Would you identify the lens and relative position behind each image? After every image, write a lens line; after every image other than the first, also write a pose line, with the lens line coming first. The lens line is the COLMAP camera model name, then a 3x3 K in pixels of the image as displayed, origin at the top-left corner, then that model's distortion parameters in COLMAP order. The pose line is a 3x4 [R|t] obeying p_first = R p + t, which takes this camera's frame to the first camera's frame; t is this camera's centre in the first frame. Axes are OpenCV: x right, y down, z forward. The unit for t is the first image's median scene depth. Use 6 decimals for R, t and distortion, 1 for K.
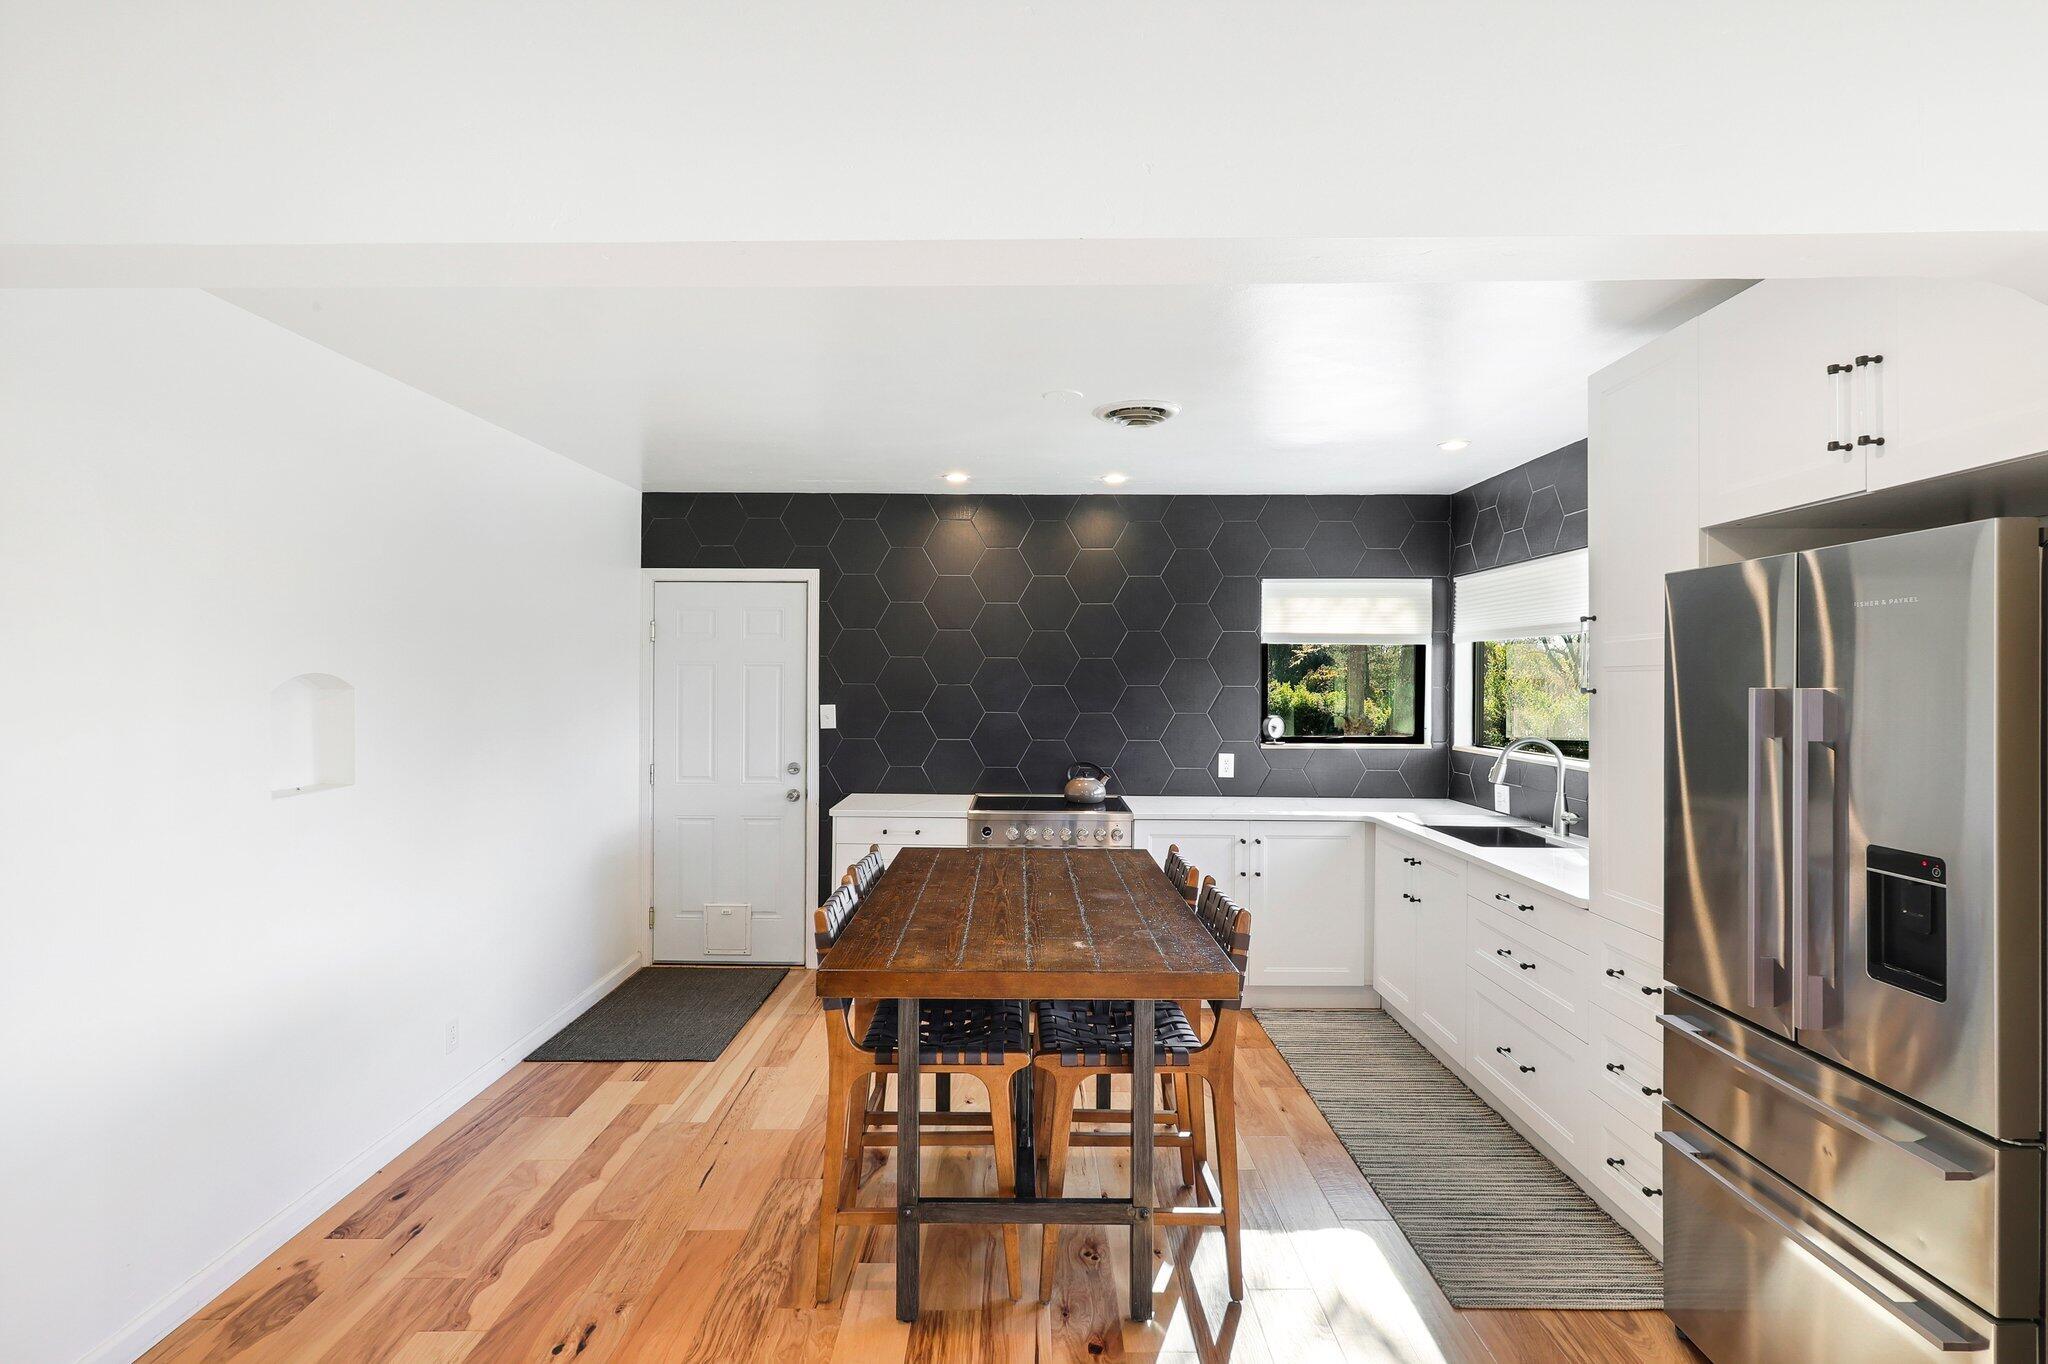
lens RADIAL K [[947.3, 0, 1033.7], [0, 947.3, 672.5], [0, 0, 1]] dist [0.002274, -0.000125]
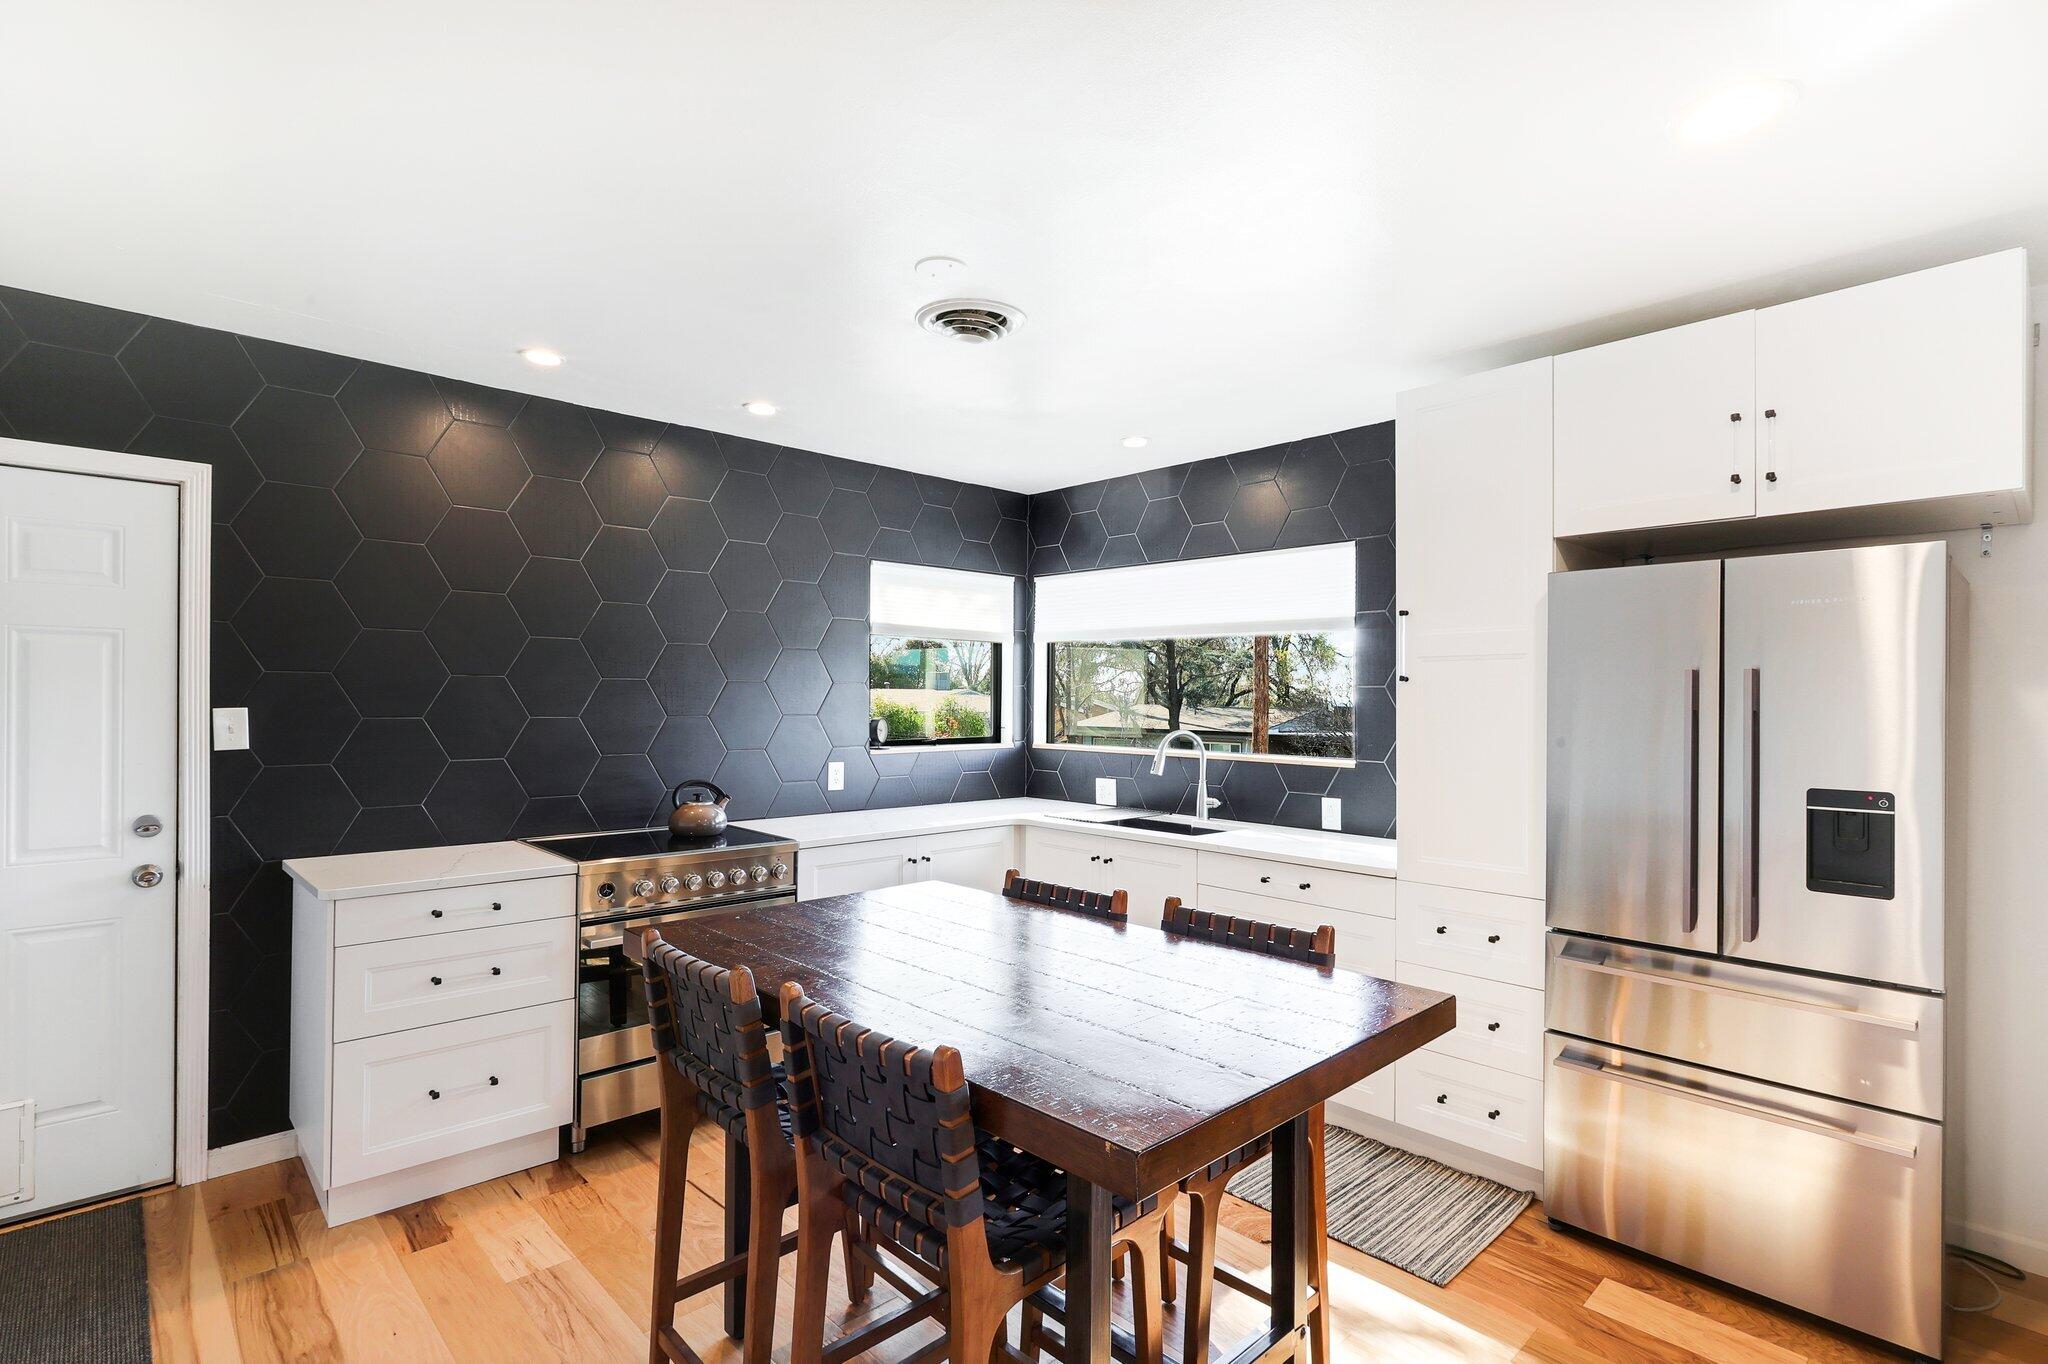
lens RADIAL K [[964.9, 0, 1035.8], [0, 964.9, 687.6], [0, 0, 1]] dist [0.002765, 0.000158]
pose [[0.732365, 0.006773, 0.680879, -0.258553], [-0.008678, 0.999962, -0.000614, 0.018068], [-0.680857, -0.005459, 0.732396, 0.249774]]
